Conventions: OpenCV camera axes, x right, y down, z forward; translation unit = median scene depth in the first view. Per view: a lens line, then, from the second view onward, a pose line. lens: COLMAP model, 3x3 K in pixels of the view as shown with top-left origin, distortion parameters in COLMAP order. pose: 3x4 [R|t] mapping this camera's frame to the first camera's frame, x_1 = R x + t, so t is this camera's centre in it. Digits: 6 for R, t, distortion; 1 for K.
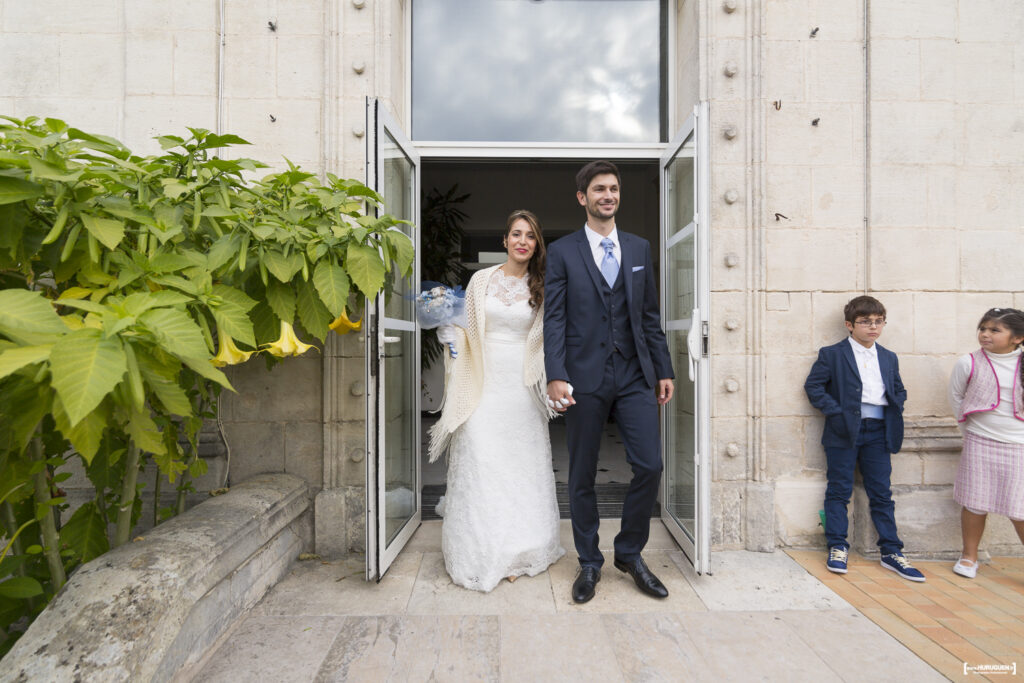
lens RADIAL K [[548.6, 0, 512.0], [0, 548.6, 341.5], [0, 0, 1]] dist [-0.003434, 0.000101]
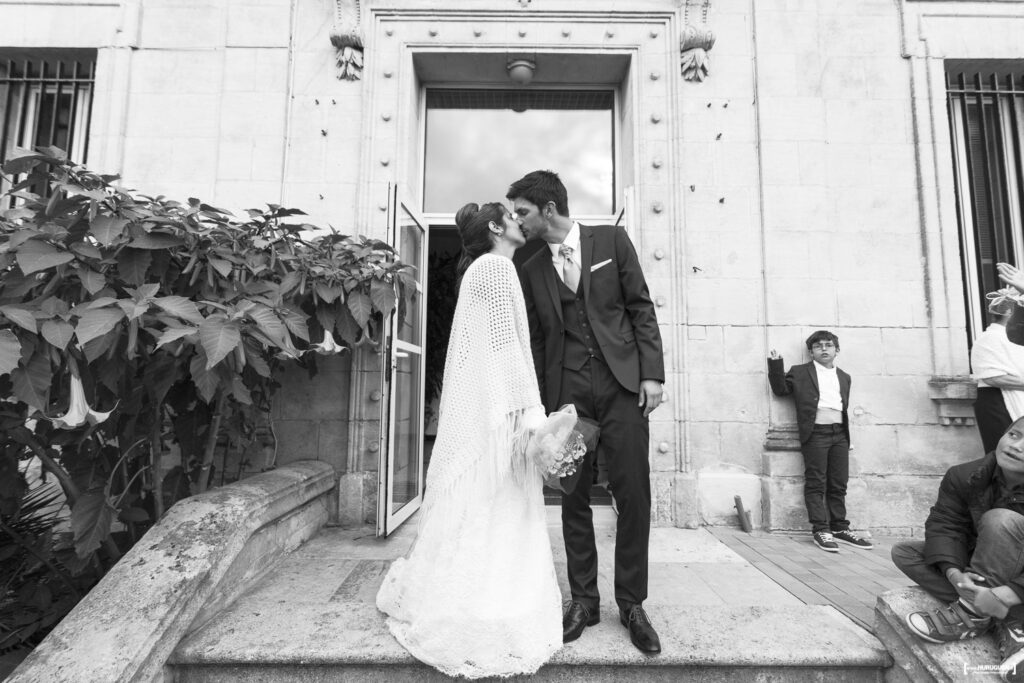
lens RADIAL K [[487.5, 0, 506.9], [0, 487.5, 340.7], [0, 0, 1]] dist [-0.000084, -0.000580]
pose [[0.999737, 0.008792, -0.021197, 0.060163], [-0.010793, 0.995301, -0.096228, 0.067591], [0.020251, 0.096431, 0.995134, -0.180474]]
